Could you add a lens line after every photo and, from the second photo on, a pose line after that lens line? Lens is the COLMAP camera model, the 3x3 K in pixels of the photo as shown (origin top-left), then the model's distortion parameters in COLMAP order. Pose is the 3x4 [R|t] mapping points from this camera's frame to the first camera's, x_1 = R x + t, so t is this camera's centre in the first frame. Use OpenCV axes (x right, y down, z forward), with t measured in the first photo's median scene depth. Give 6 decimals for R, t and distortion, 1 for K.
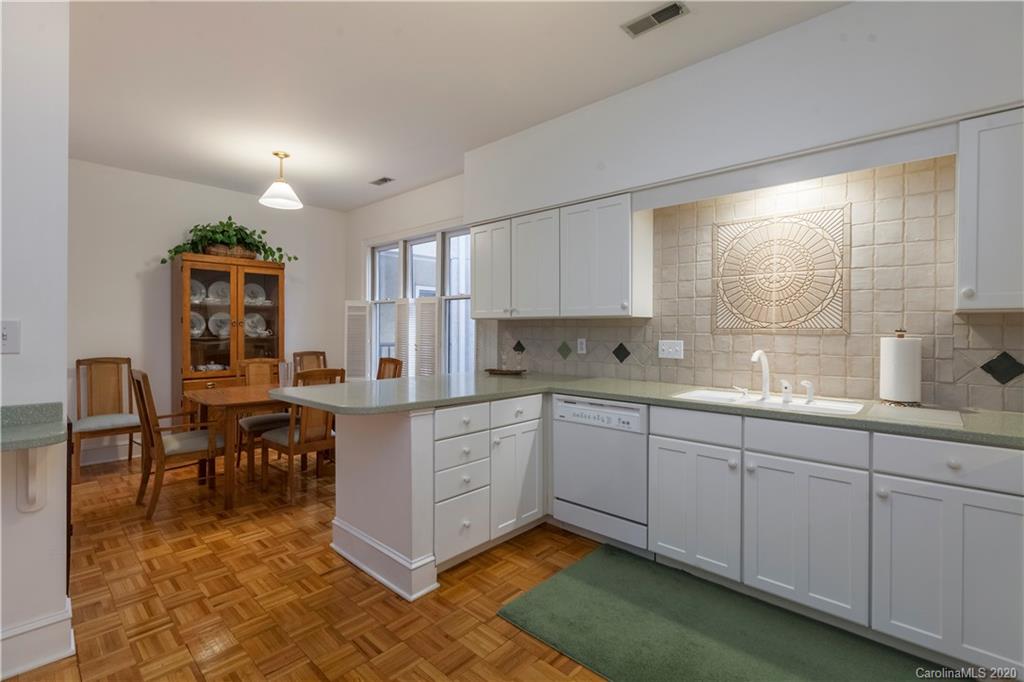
lens RADIAL K [[466.0, 0, 508.5], [0, 466.0, 332.4], [0, 0, 1]] dist [-0.000840, -0.000415]
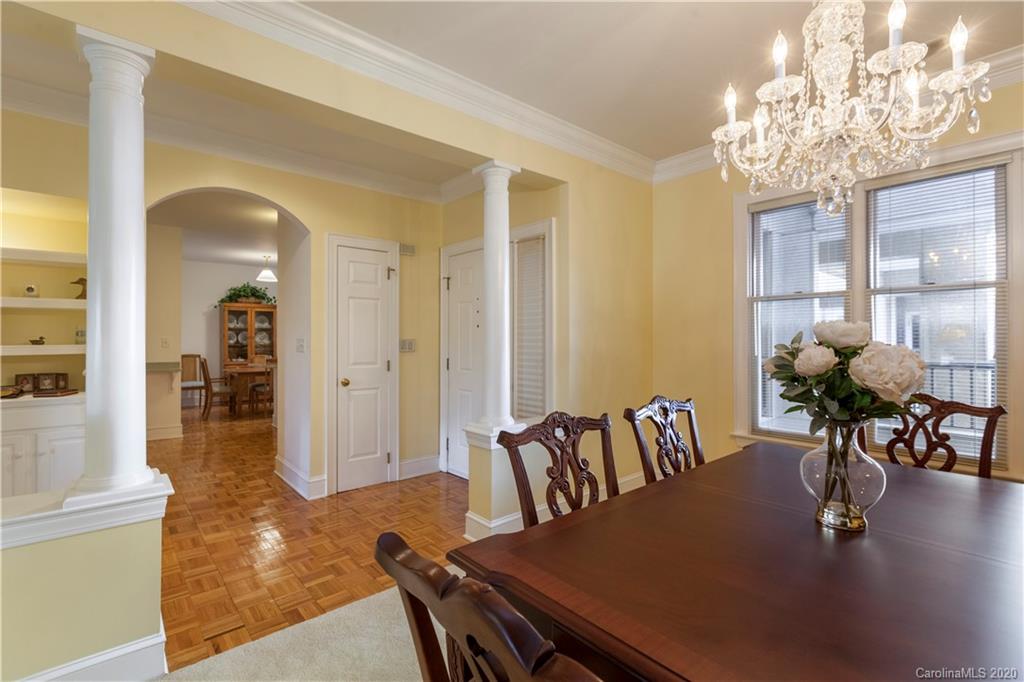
lens RADIAL K [[461.4, 0, 512.0], [0, 461.4, 341.0], [0, 0, 1]] dist [-0.001933, -0.000317]
pose [[0.995285, -0.003421, -0.096934, 0.689727], [0.003603, 0.999992, 0.001704, -0.003573], [0.096927, -0.002045, 0.995289, -0.814781]]
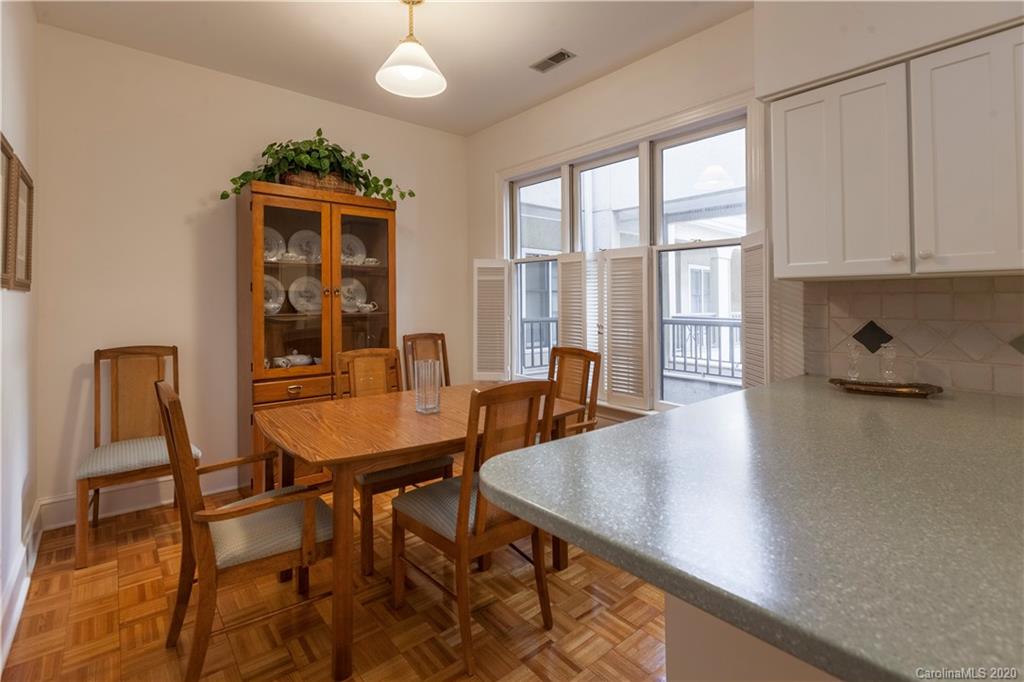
lens RADIAL K [[478.4, 0, 513.7], [0, 478.4, 305.8], [0, 0, 1]] dist [0.000180, -0.000719]
pose [[0.993618, -0.001913, -0.112782, -0.256195], [0.002032, 0.999998, 0.000933, -0.000500], [0.112780, -0.001156, 0.993619, 0.368774]]
